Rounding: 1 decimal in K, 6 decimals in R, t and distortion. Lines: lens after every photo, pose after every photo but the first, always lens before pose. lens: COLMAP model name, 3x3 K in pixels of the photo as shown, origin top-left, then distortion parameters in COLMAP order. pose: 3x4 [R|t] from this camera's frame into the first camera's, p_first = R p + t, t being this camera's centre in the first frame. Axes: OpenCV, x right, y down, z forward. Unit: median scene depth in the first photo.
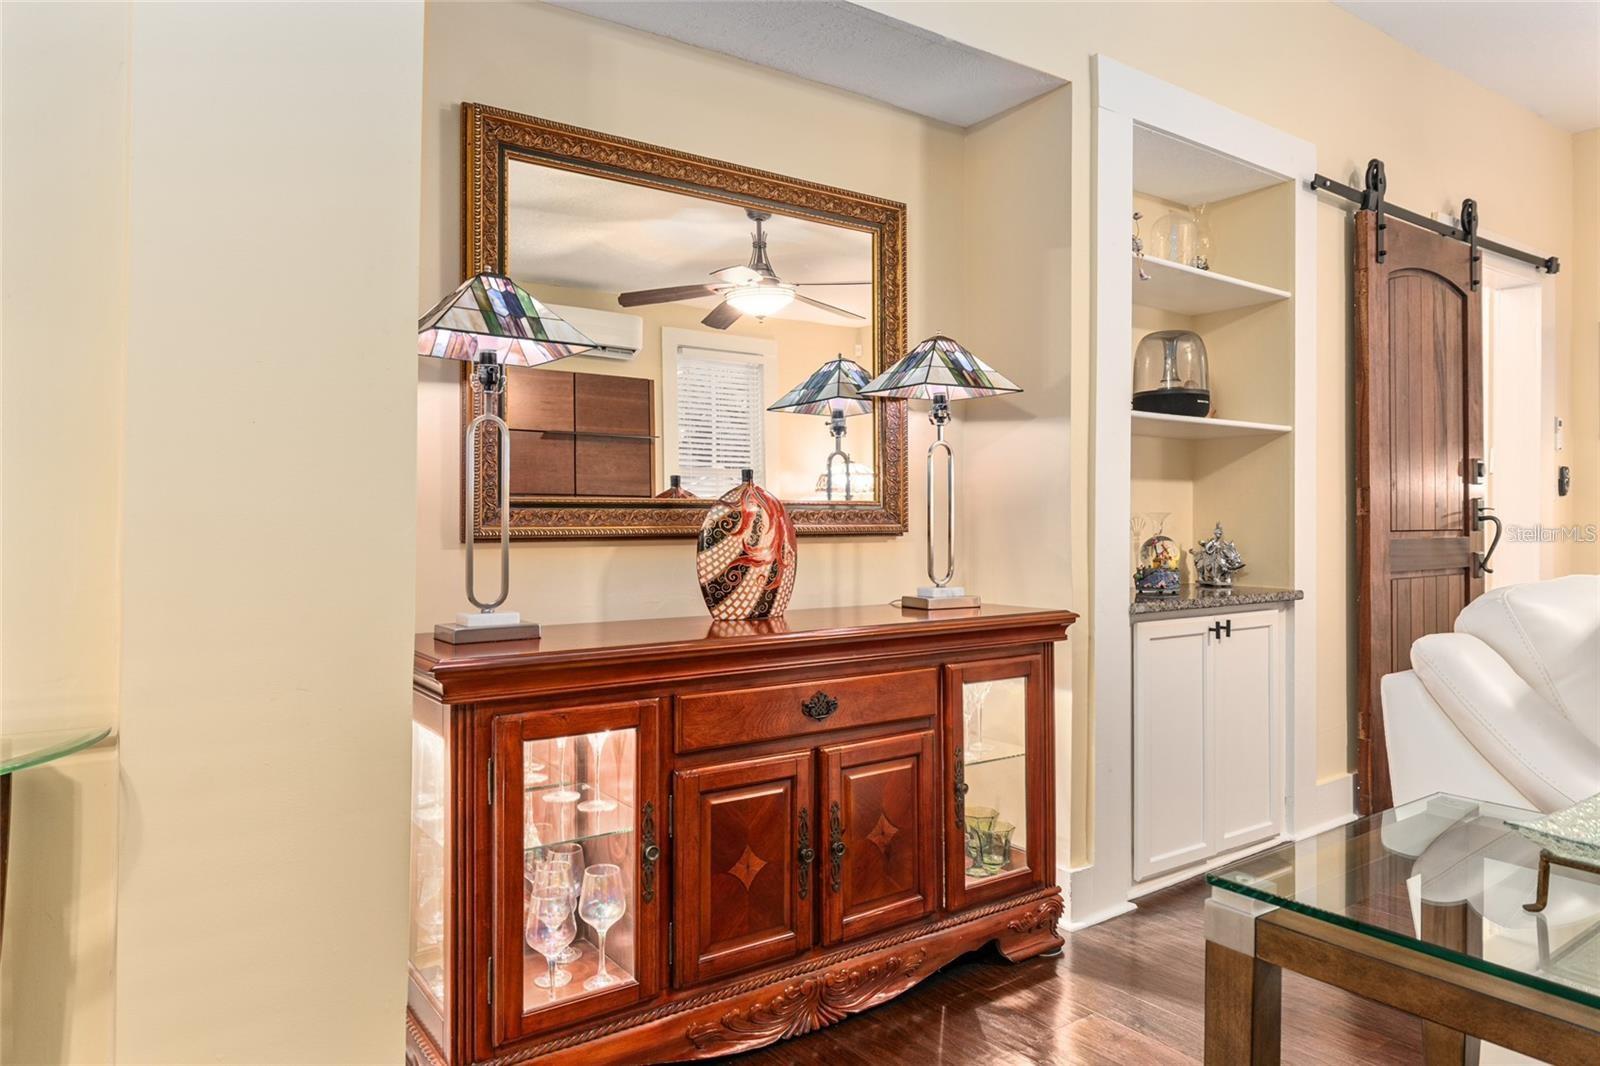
lens RADIAL K [[1003.4, 0, 803.4], [0, 1003.4, 523.6], [0, 0, 1]] dist [-0.008300, -0.001118]
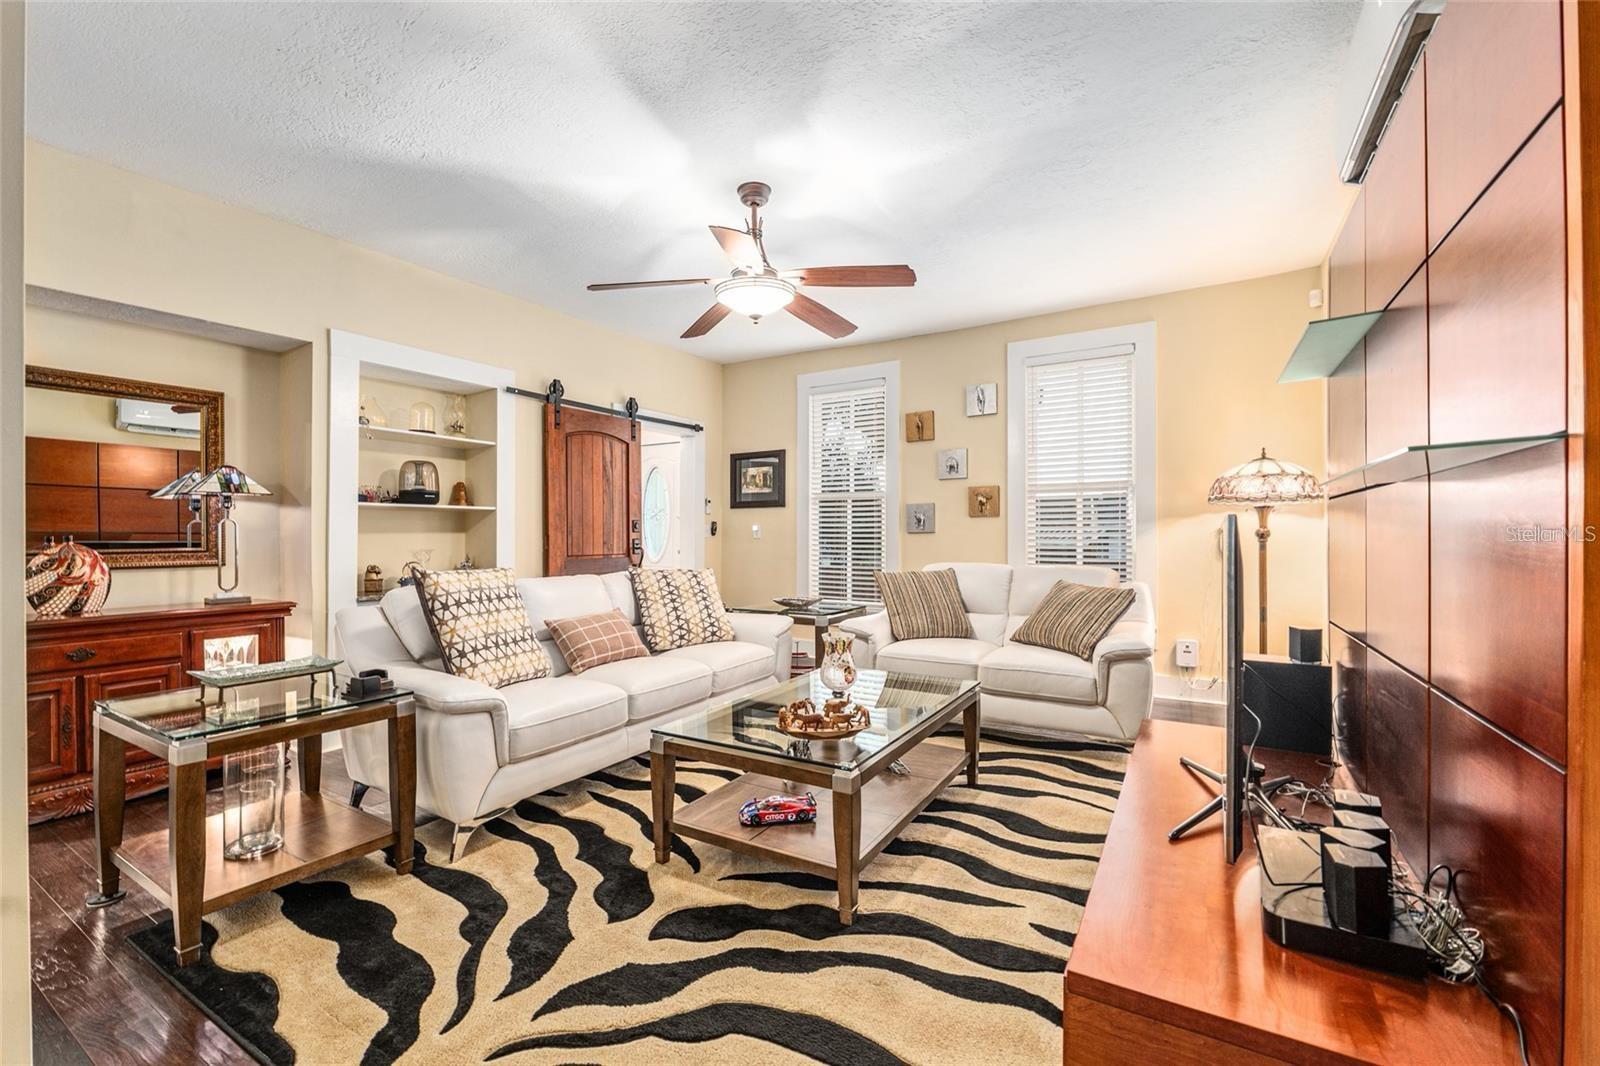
lens RADIAL K [[656.7, 0, 802.7], [0, 656.7, 537.9], [0, 0, 1]] dist [-0.009891, -0.000009]
pose [[0.916397, -0.001398, 0.400269, 0.636267], [-0.000807, 0.999985, 0.005340, -0.049660], [-0.400270, -0.005216, 0.916382, -0.610390]]
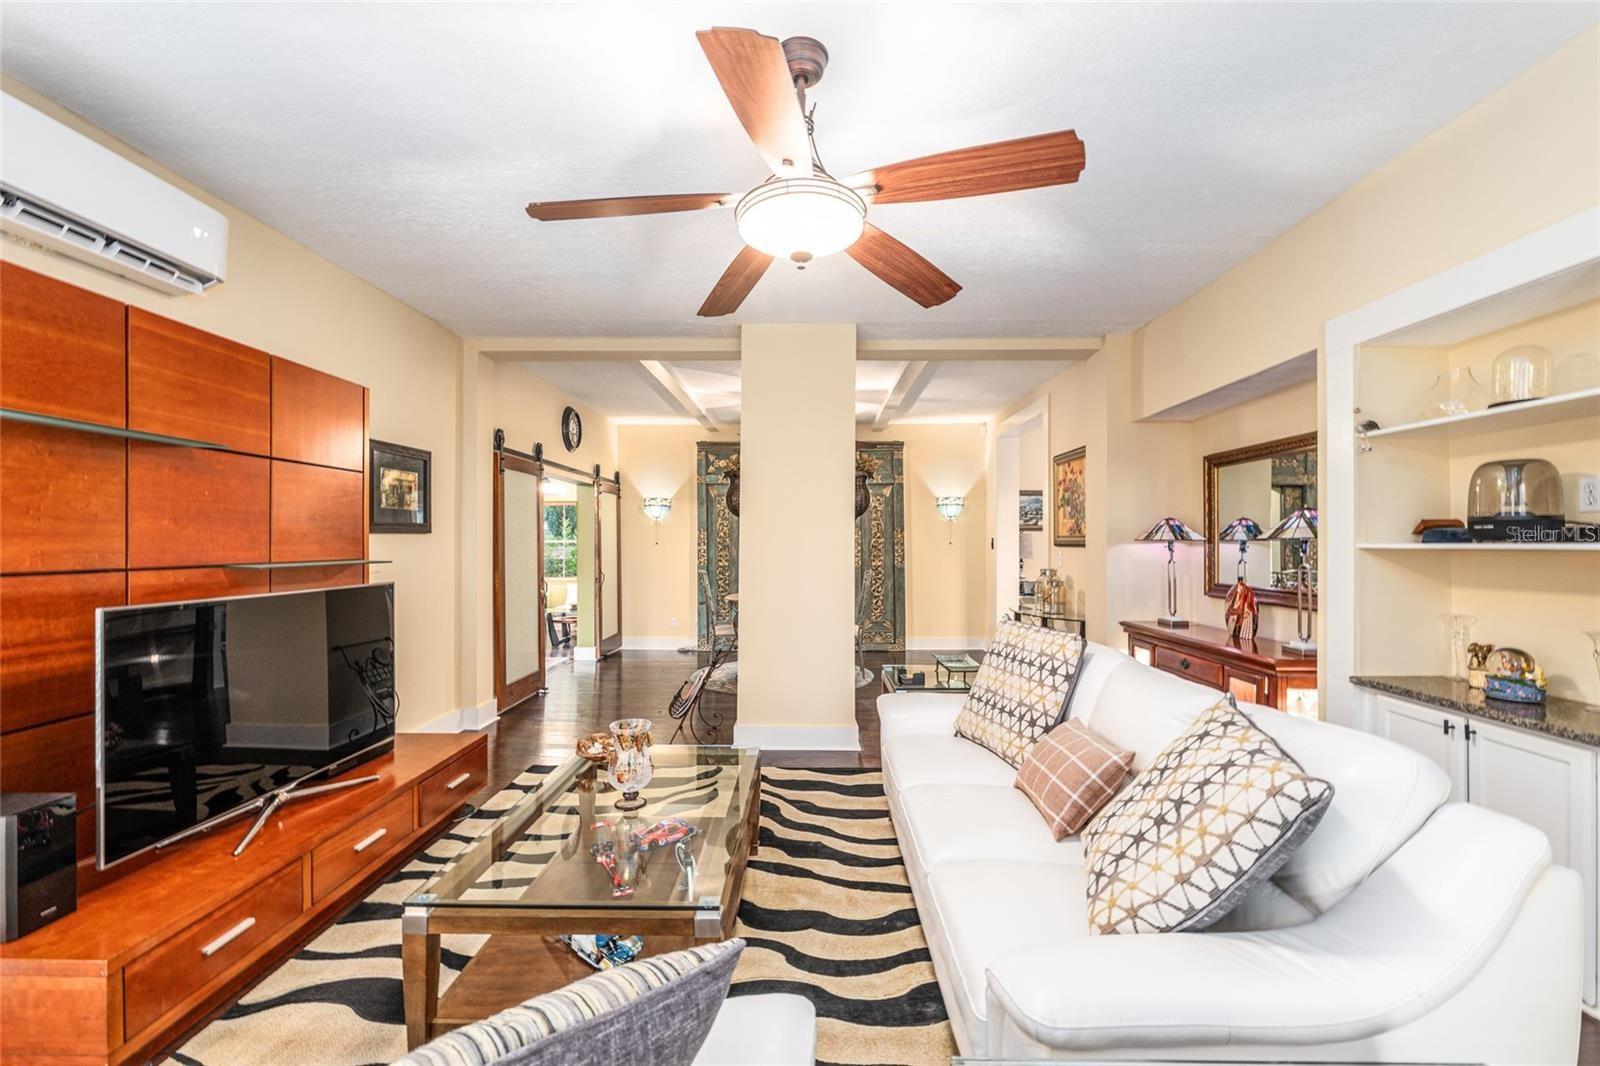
lens RADIAL K [[656.7, 0, 802.7], [0, 656.7, 537.9], [0, 0, 1]] dist [-0.009891, -0.000009]
pose [[-0.592872, 0.000572, -0.805296, 1.614903], [0.008228, 0.999952, -0.005347, -0.127906], [0.805254, -0.009796, -0.592849, 0.938120]]
